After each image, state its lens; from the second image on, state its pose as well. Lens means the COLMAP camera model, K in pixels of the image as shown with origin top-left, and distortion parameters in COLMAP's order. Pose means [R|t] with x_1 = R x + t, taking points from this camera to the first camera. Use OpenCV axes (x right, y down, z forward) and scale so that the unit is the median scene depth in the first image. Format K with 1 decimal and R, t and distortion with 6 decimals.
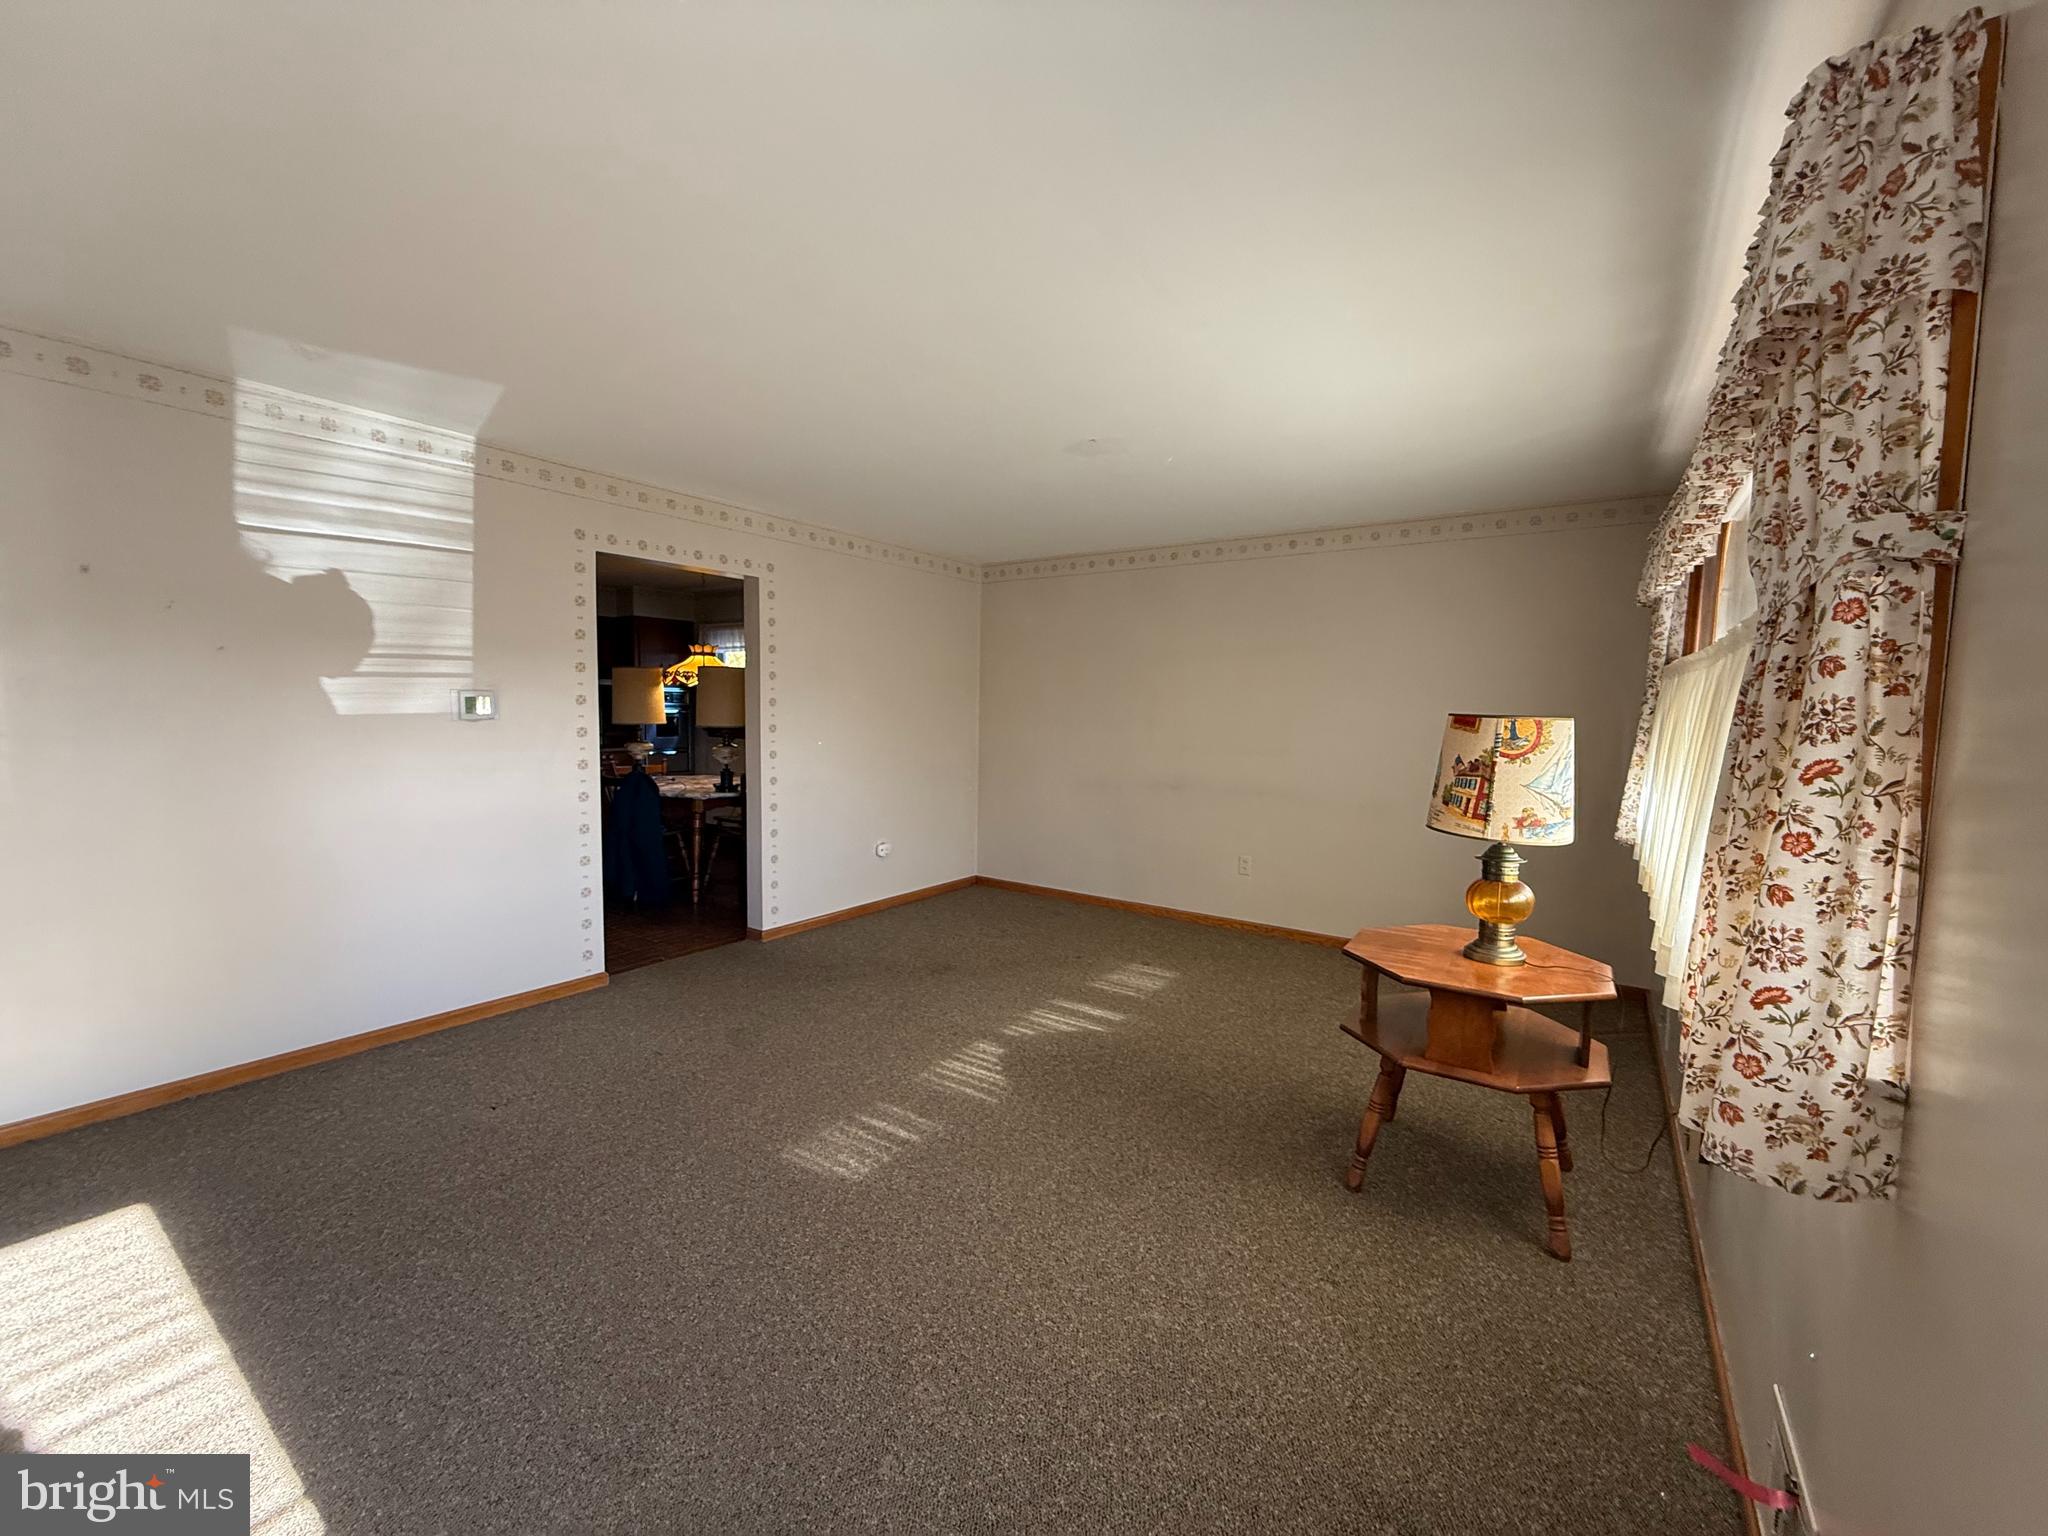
lens RADIAL K [[814.7, 0, 1015.7], [0, 814.7, 768.6], [0, 0, 1]] dist [0.000153, -0.001029]
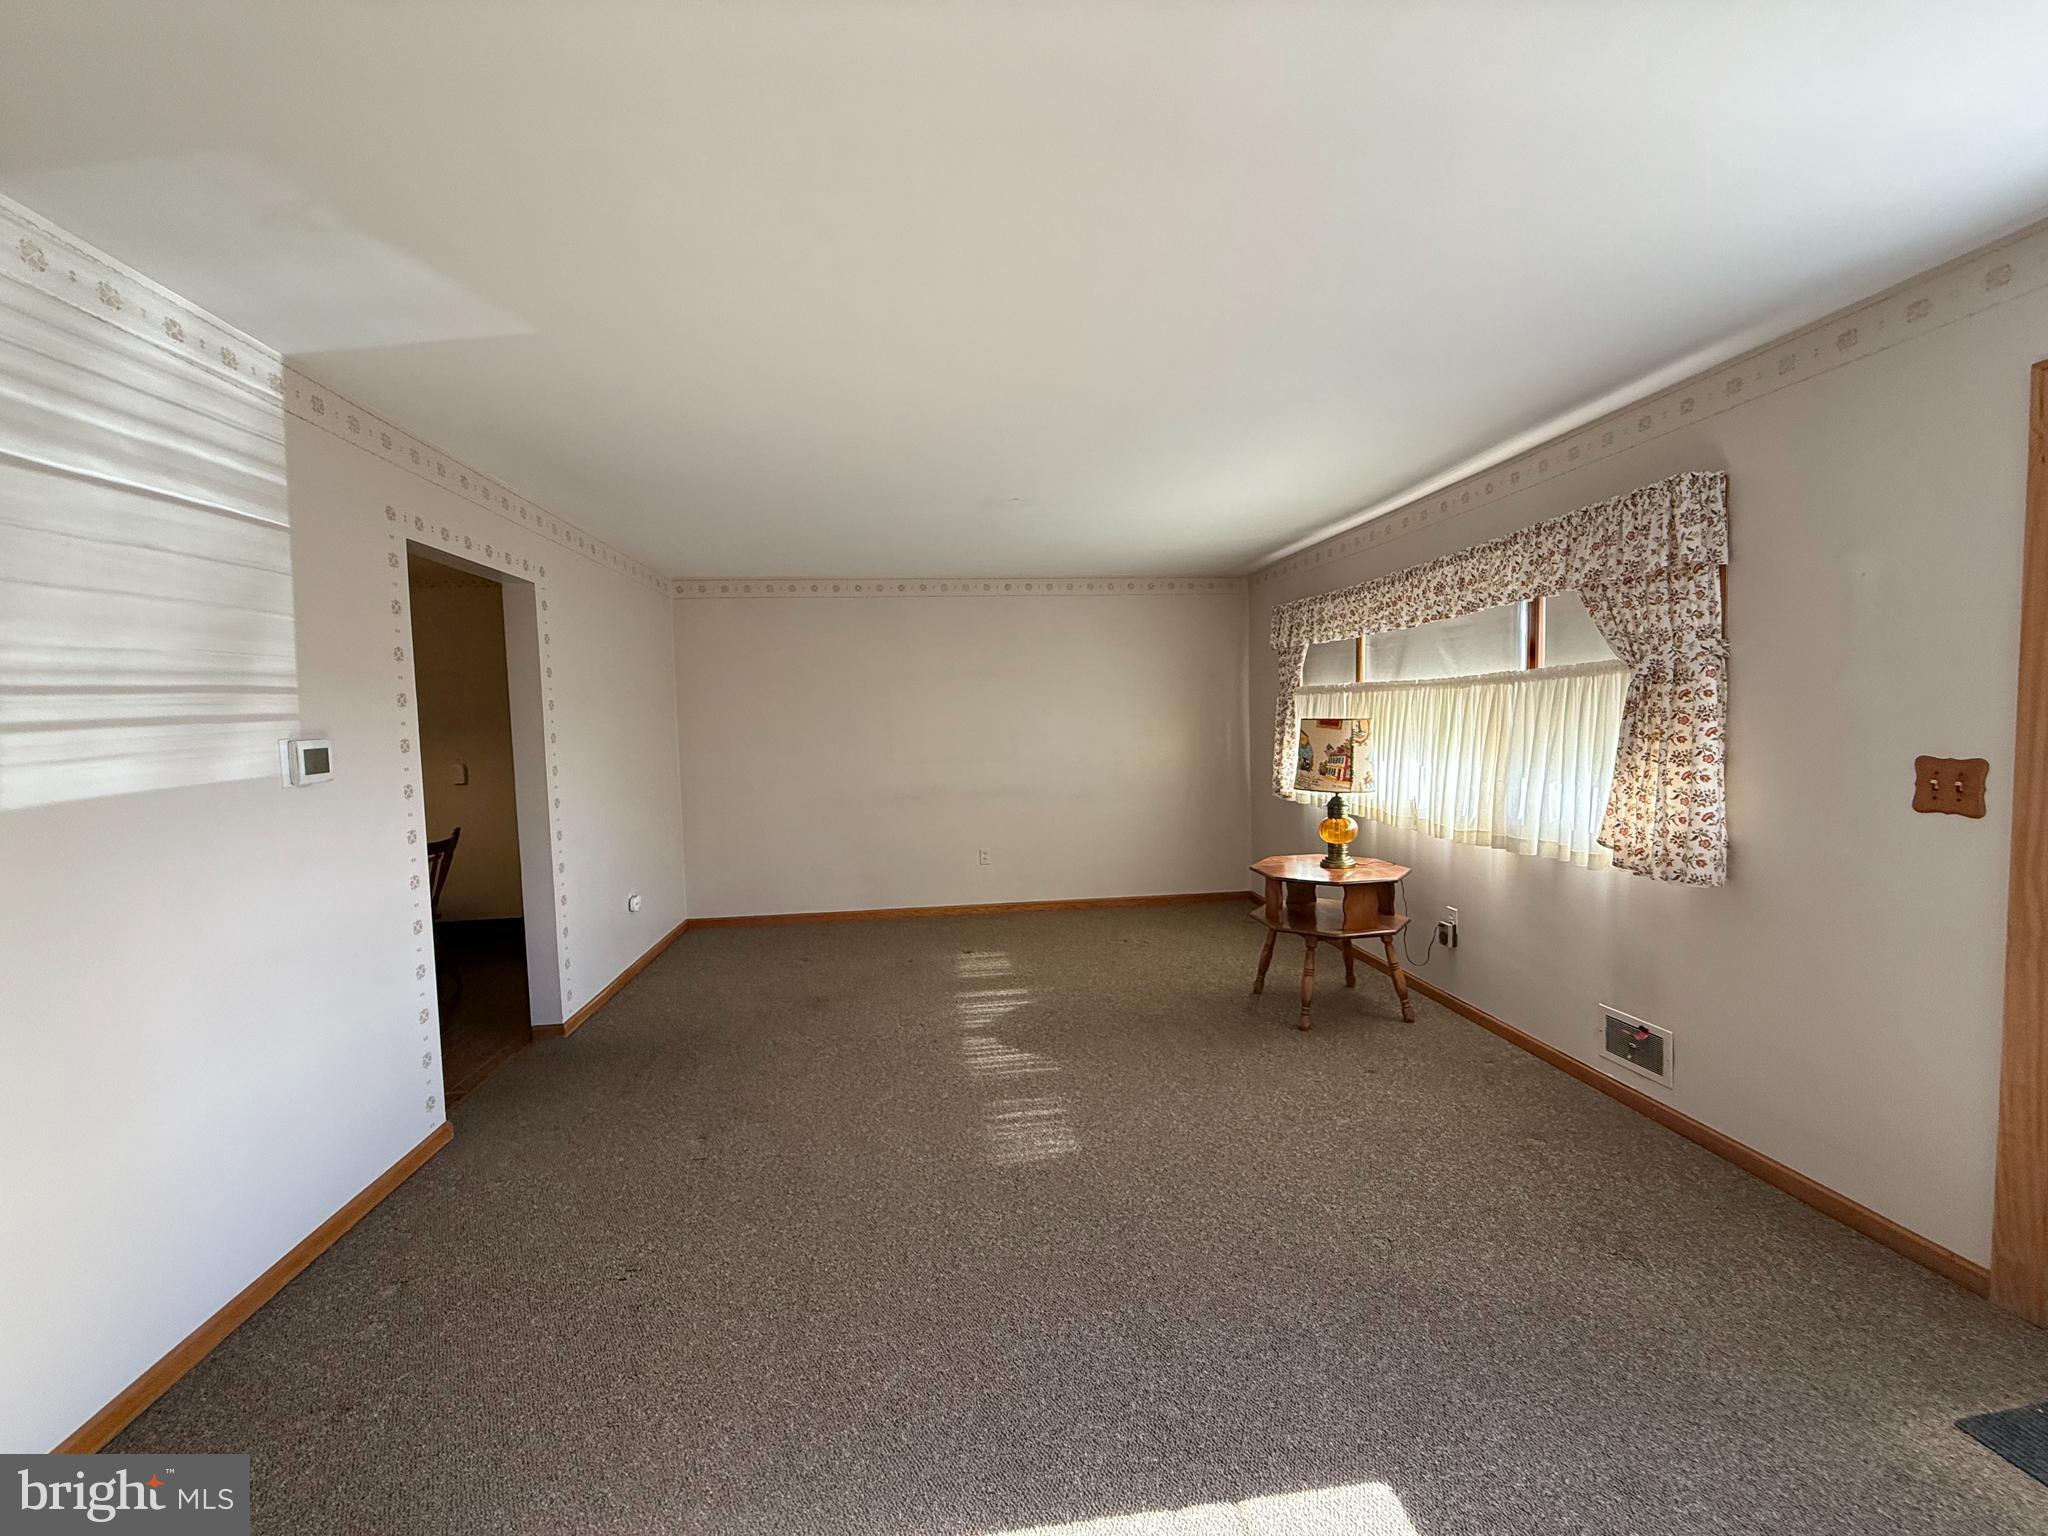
lens RADIAL K [[814.7, 0, 1016.5], [0, 814.7, 769.0], [0, 0, 1]] dist [0.000153, -0.001029]
pose [[0.744800, -0.076559, 0.662882, -0.709213], [0.088498, 0.995954, 0.015592, -0.033164], [-0.661393, 0.047051, 0.748562, 0.137475]]
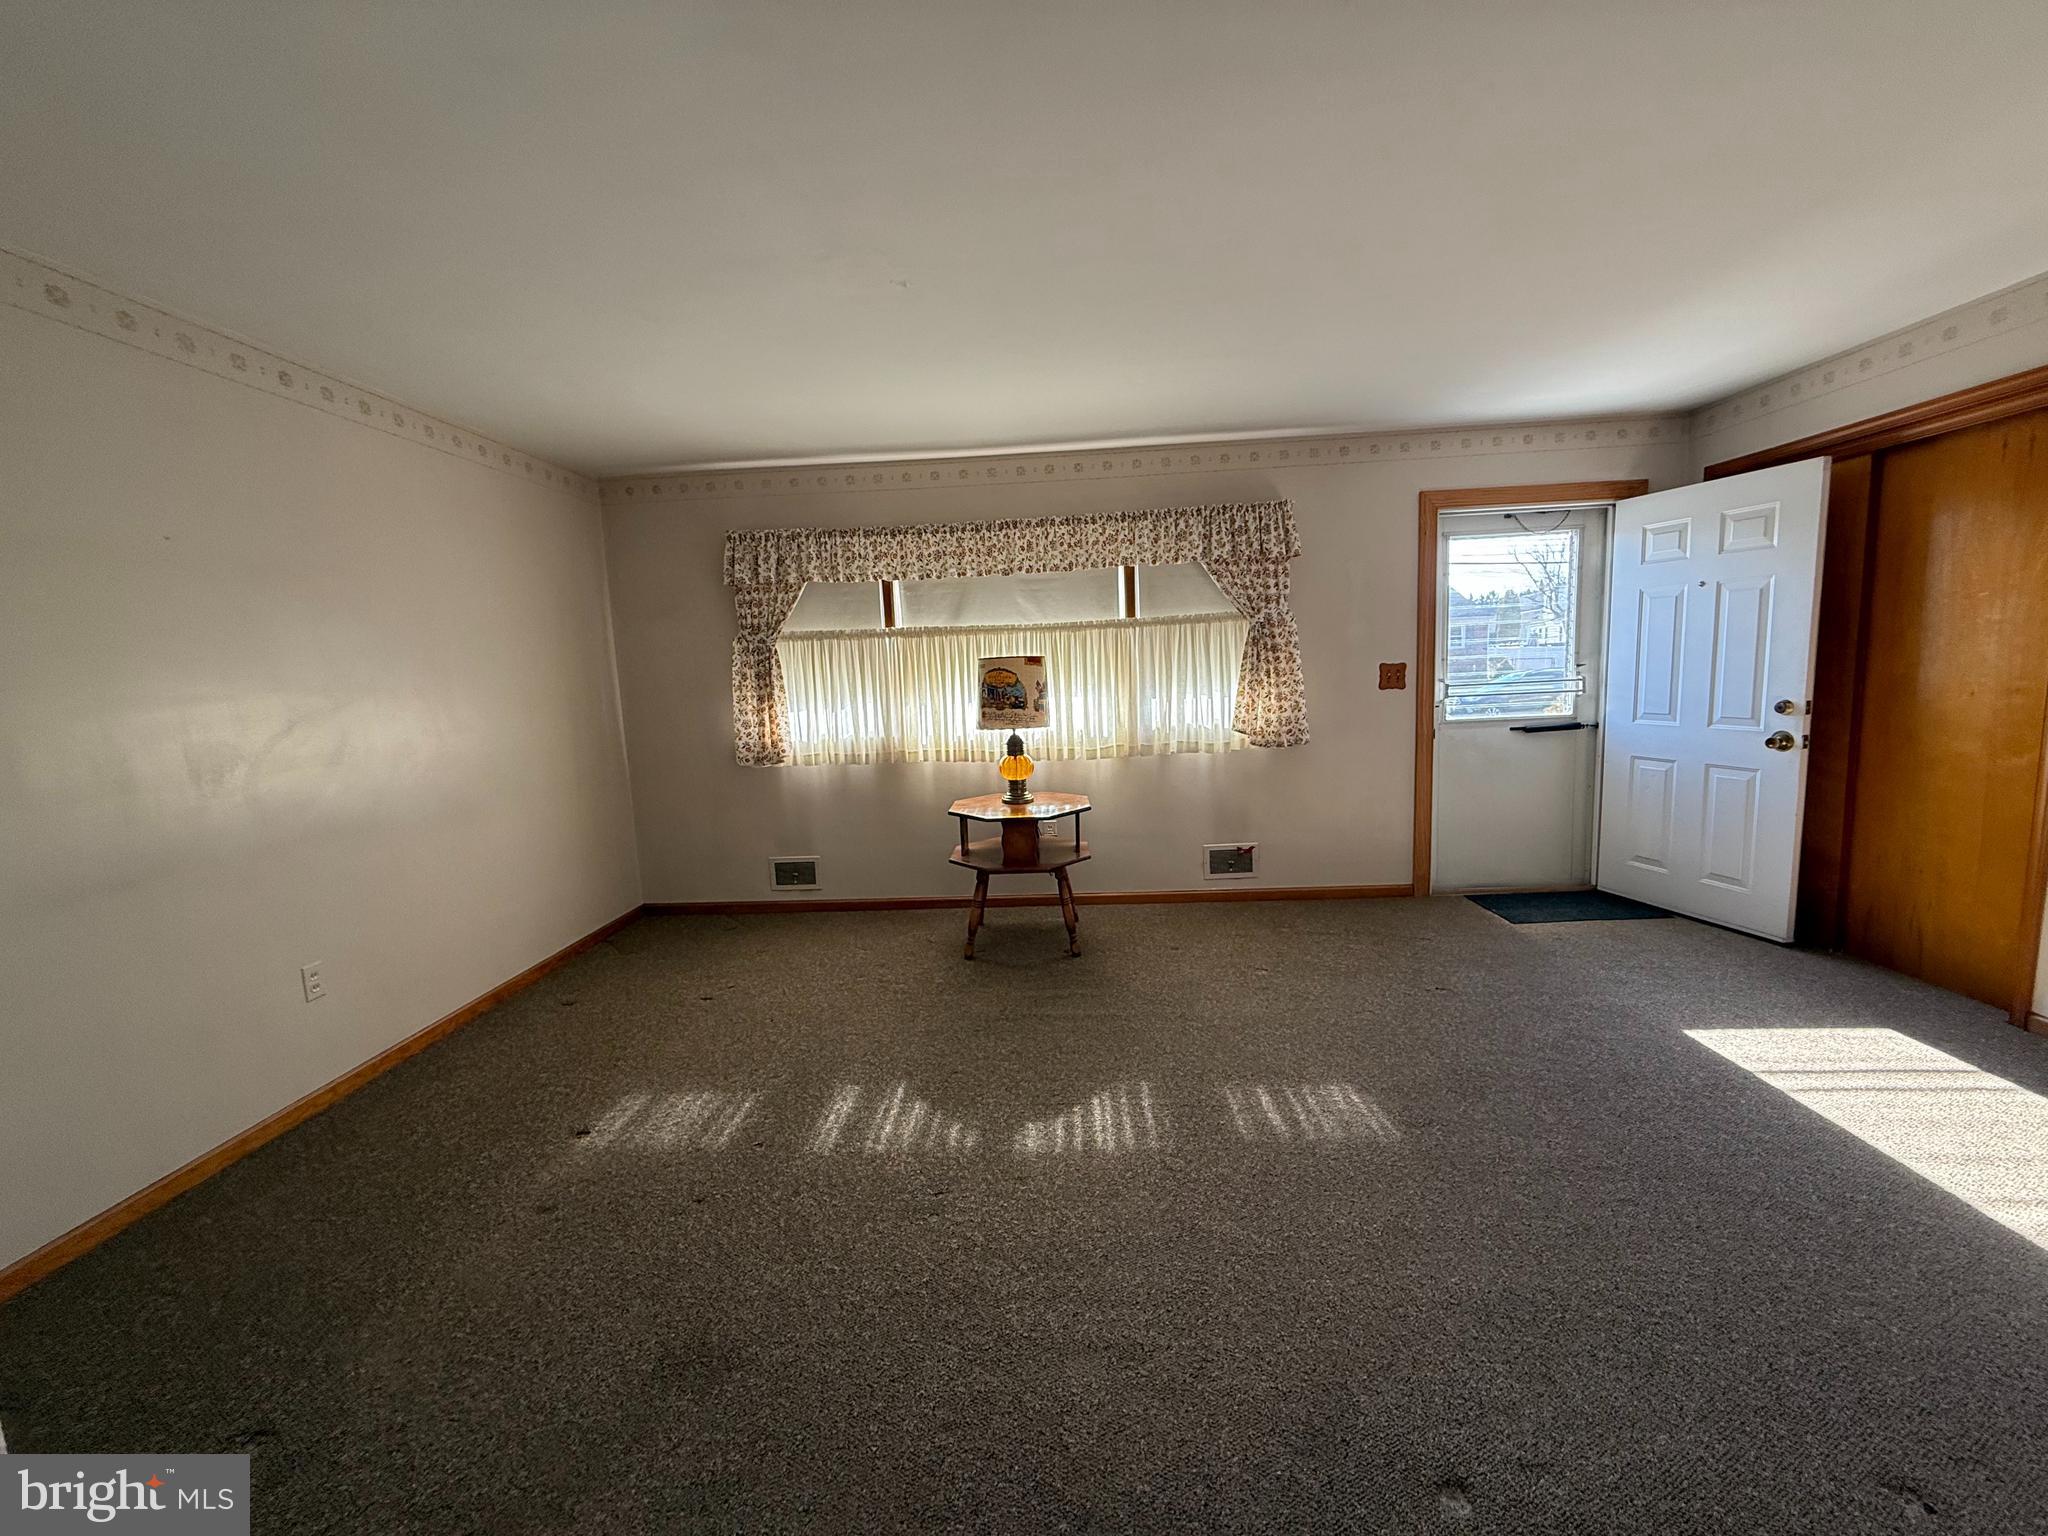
lens RADIAL K [[814.7, 0, 1012.6], [0, 814.7, 771.4], [0, 0, 1]] dist [0.000153, -0.001029]
pose [[-0.528920, -0.102907, 0.842410, -0.602218], [0.099368, 0.978284, 0.181895, -0.100723], [-0.842834, 0.179916, -0.507208, 1.350145]]
